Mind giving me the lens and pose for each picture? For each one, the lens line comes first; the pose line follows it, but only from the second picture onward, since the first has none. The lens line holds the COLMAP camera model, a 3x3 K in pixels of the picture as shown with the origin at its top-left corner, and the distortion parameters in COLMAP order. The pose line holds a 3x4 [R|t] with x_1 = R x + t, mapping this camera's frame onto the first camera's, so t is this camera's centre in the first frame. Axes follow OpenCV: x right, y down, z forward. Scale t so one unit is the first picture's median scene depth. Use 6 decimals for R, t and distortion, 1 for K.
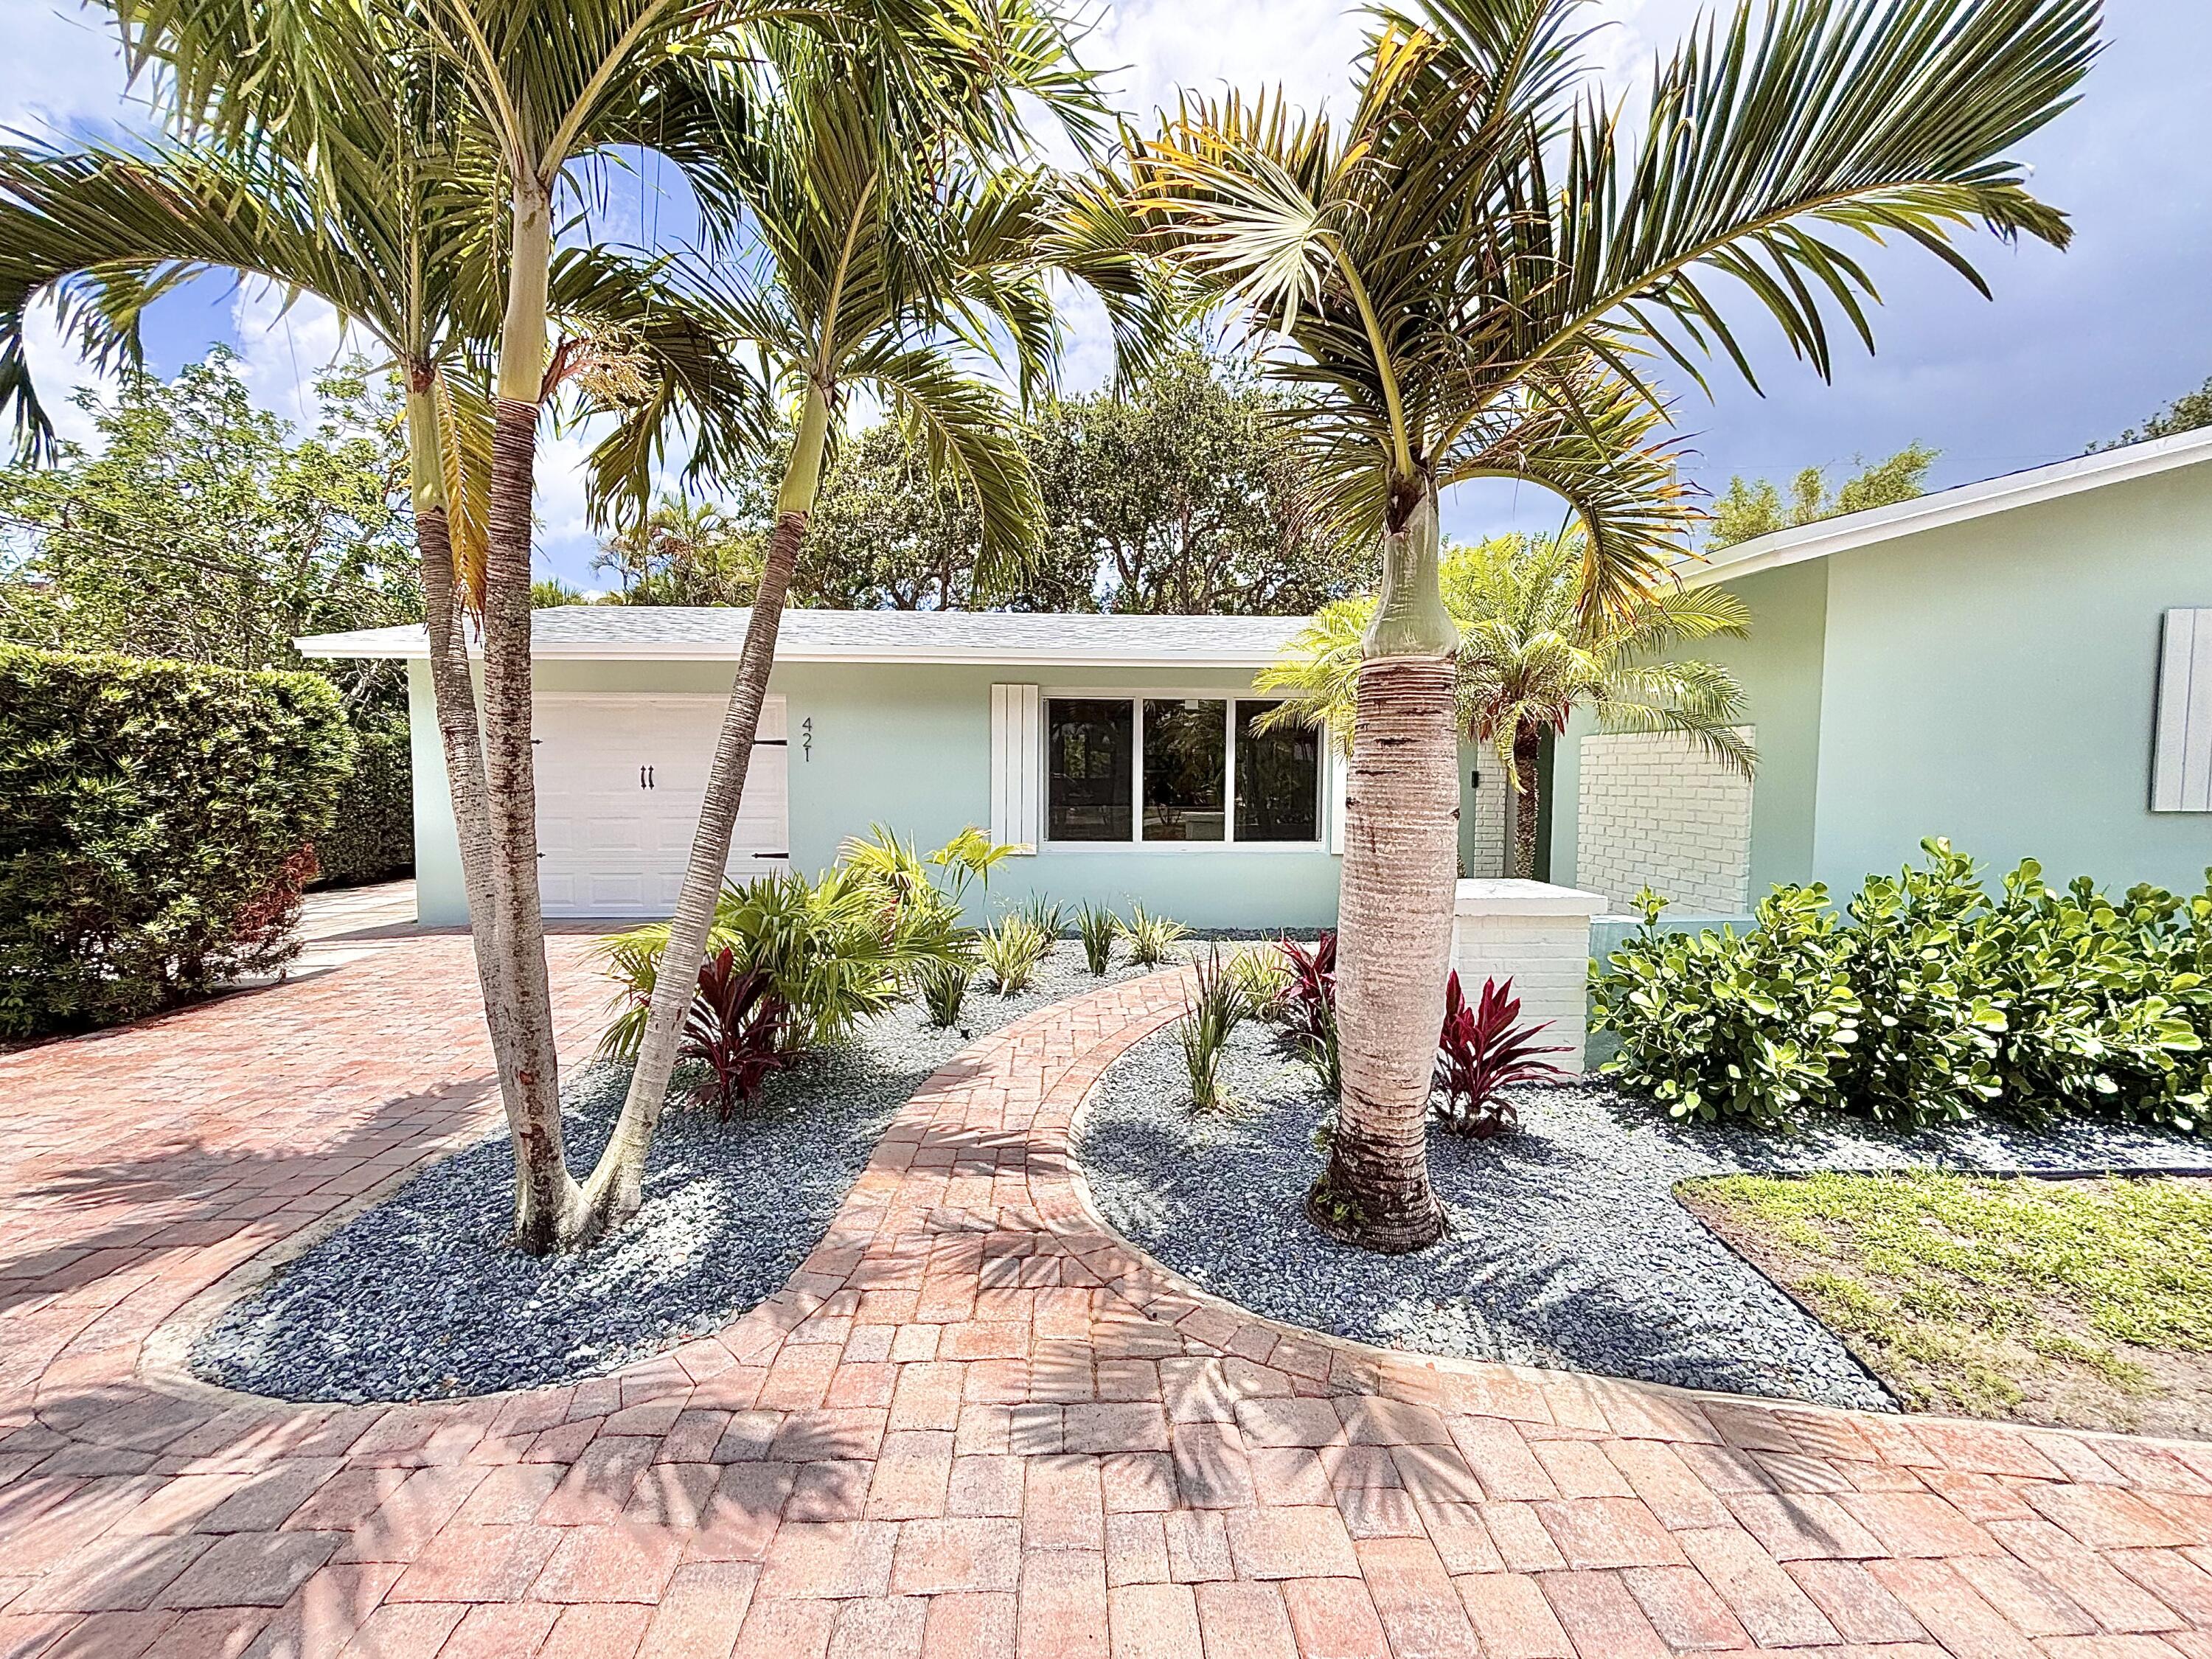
lens RADIAL K [[890.6, 0, 1106.0], [0, 890.6, 829.5], [0, 0, 1]] dist [0.000252, 0.000450]
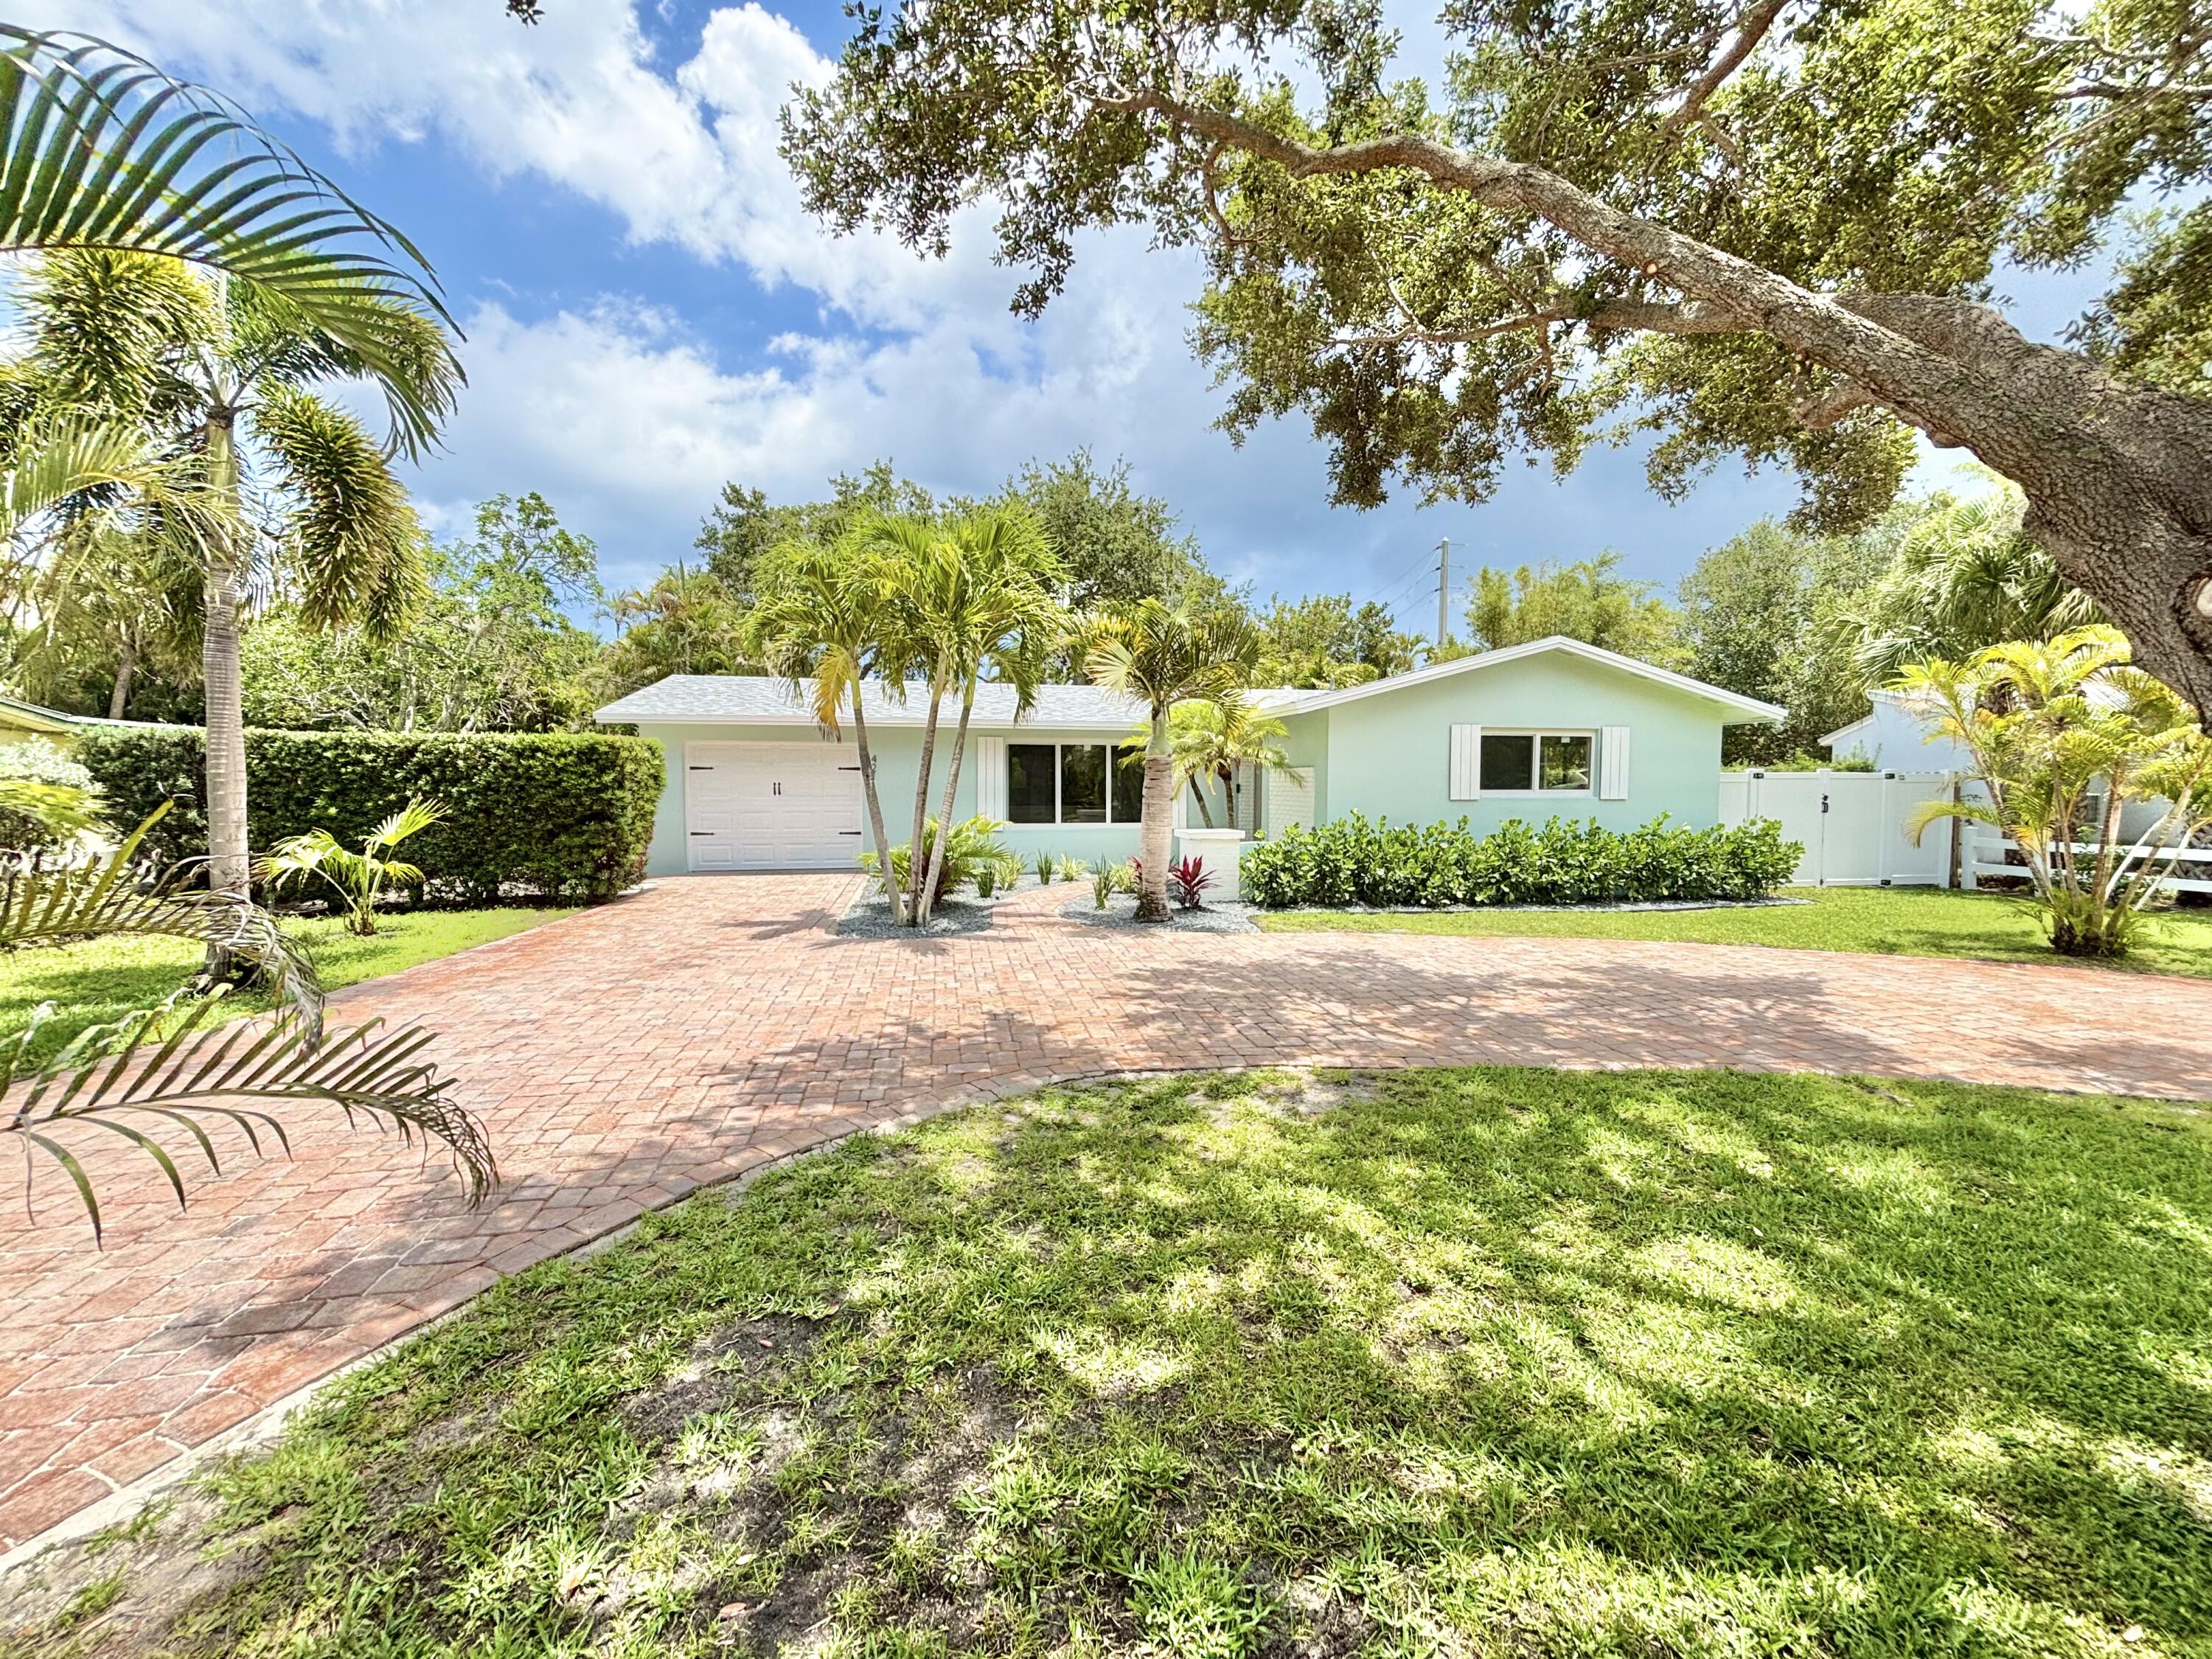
lens RADIAL K [[890.6, 0, 1106.0], [0, 890.6, 829.5], [0, 0, 1]] dist [0.000252, 0.000450]
pose [[0.990420, -0.008313, 0.137834, -0.123563], [0.009567, 0.999919, -0.008438, 0.044842], [-0.137752, 0.009676, 0.990419, -0.845349]]
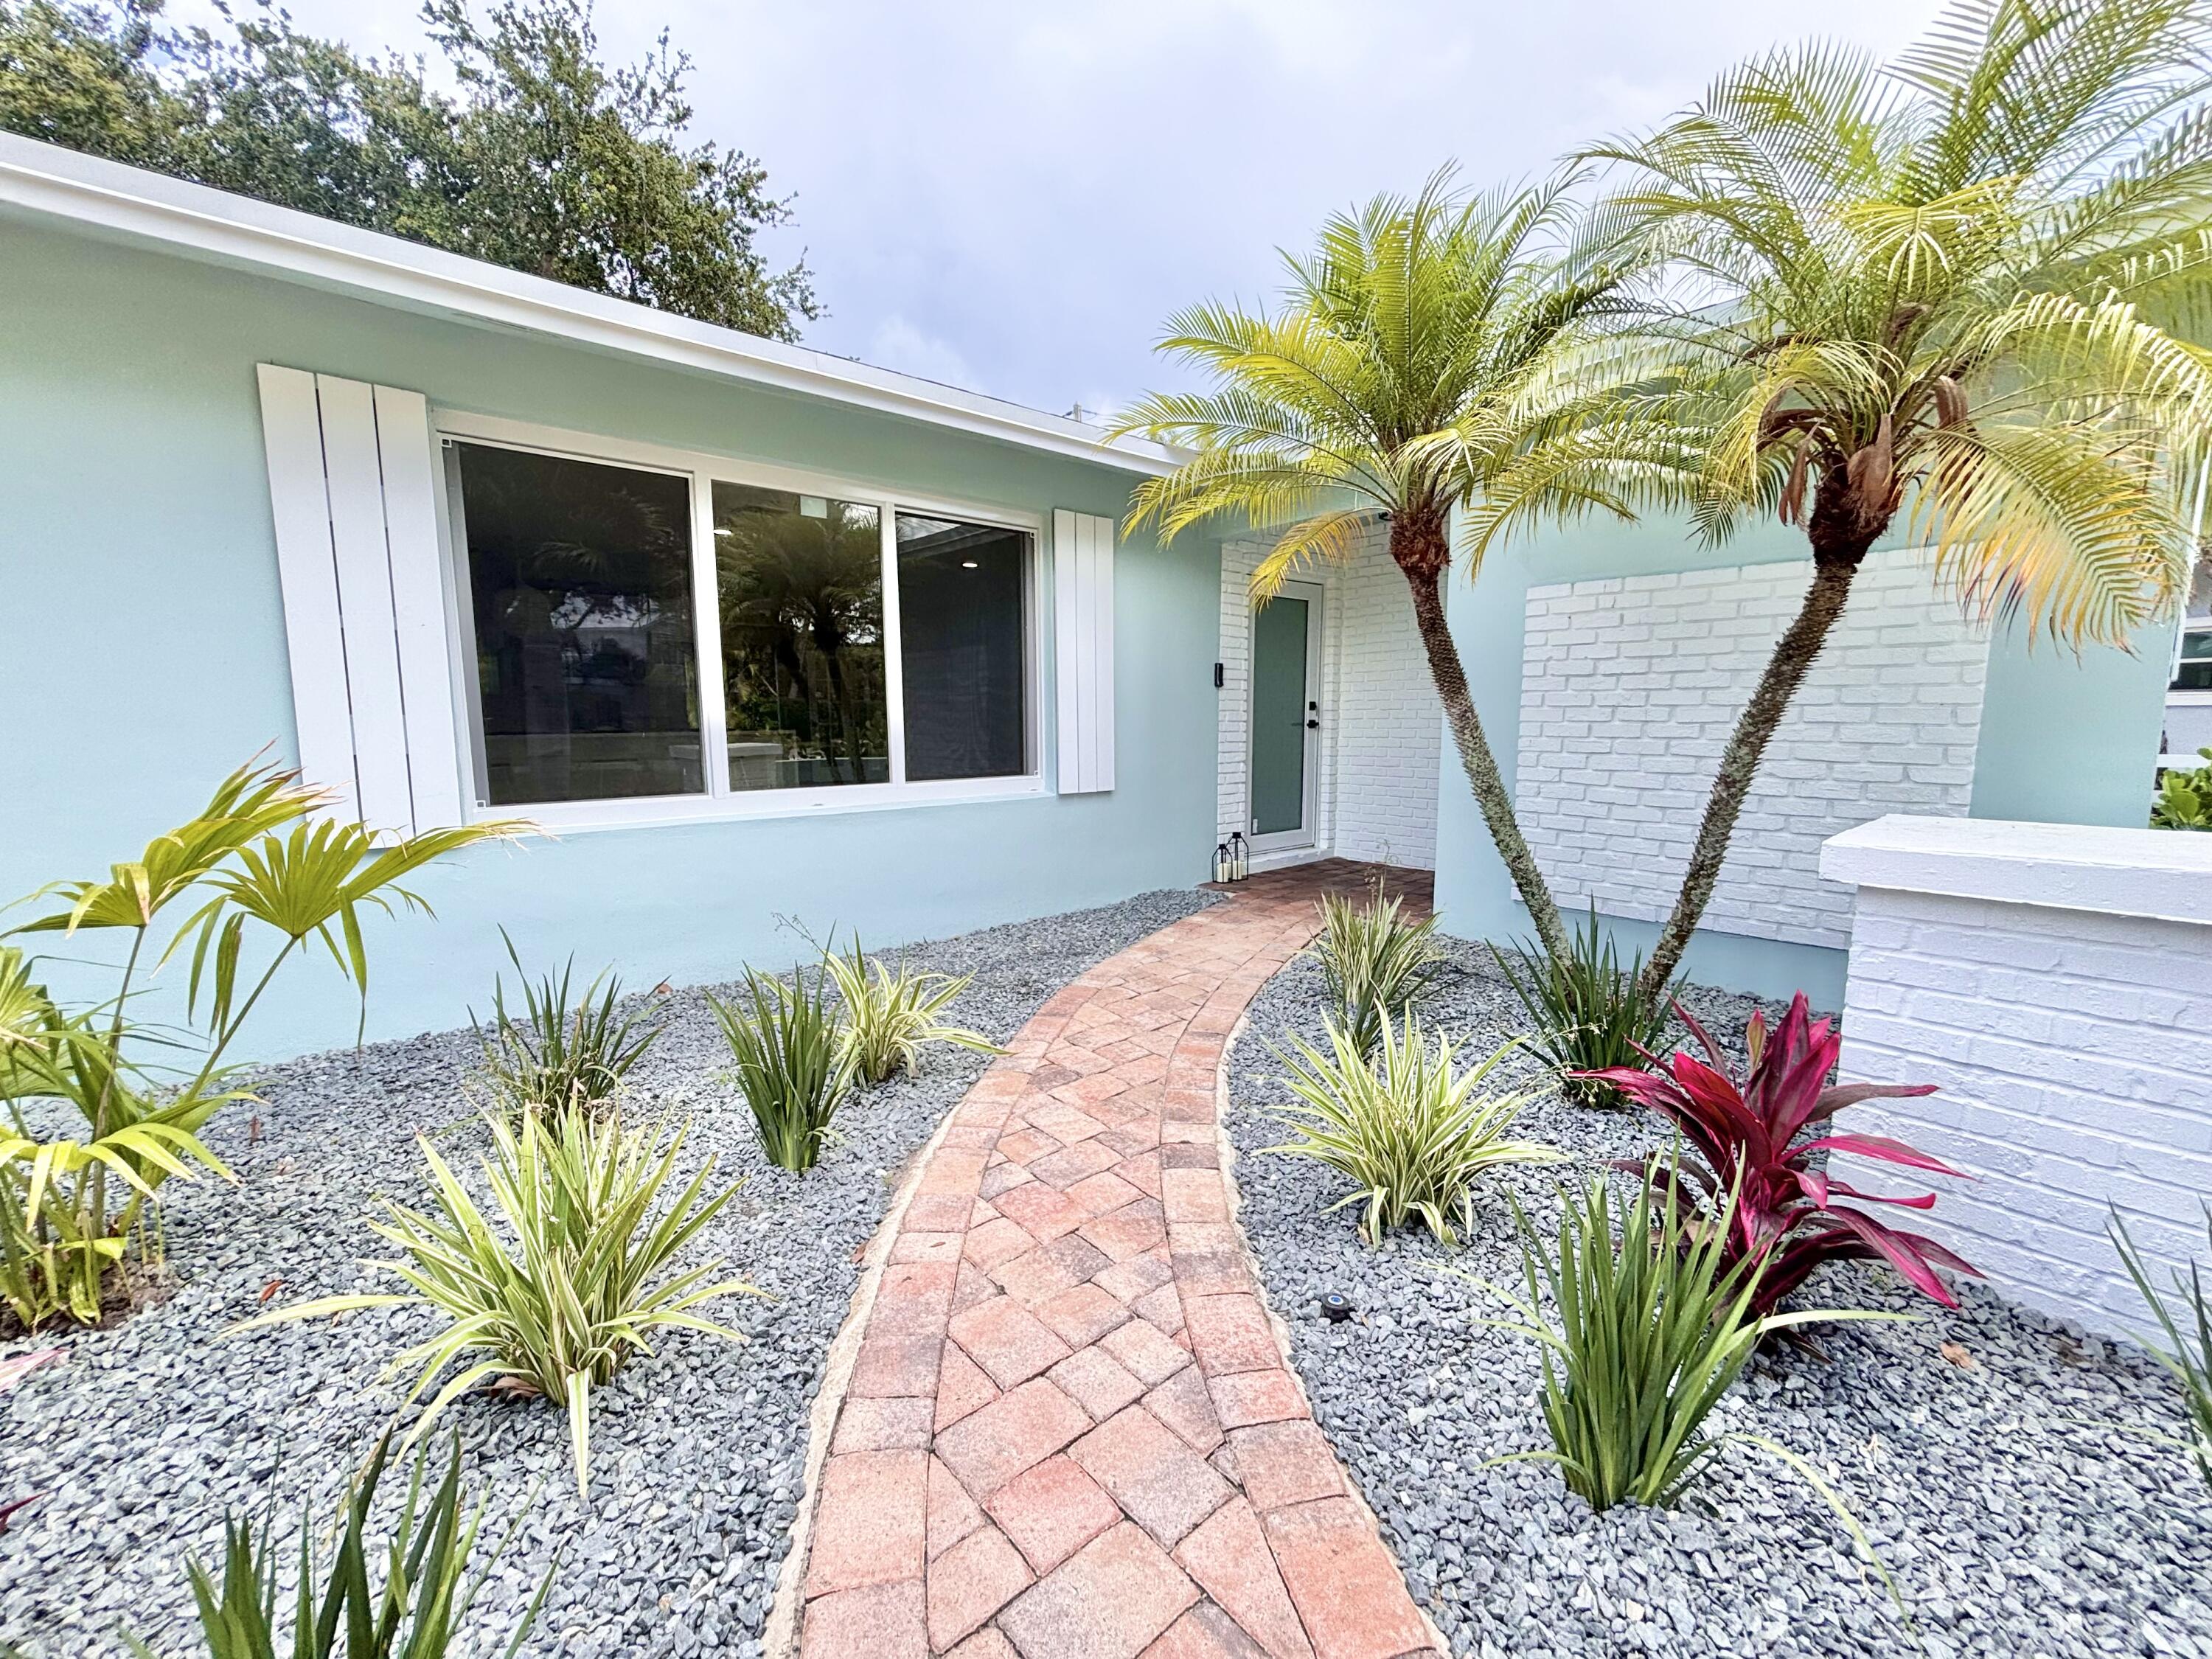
lens RADIAL K [[890.6, 0, 1106.0], [0, 890.6, 829.5], [0, 0, 1]] dist [0.000252, 0.000450]
pose [[0.784368, -0.084643, 0.614493, -0.098349], [0.045362, 0.995821, 0.079266, 0.005074], [-0.618635, -0.034299, 0.784930, 0.530867]]
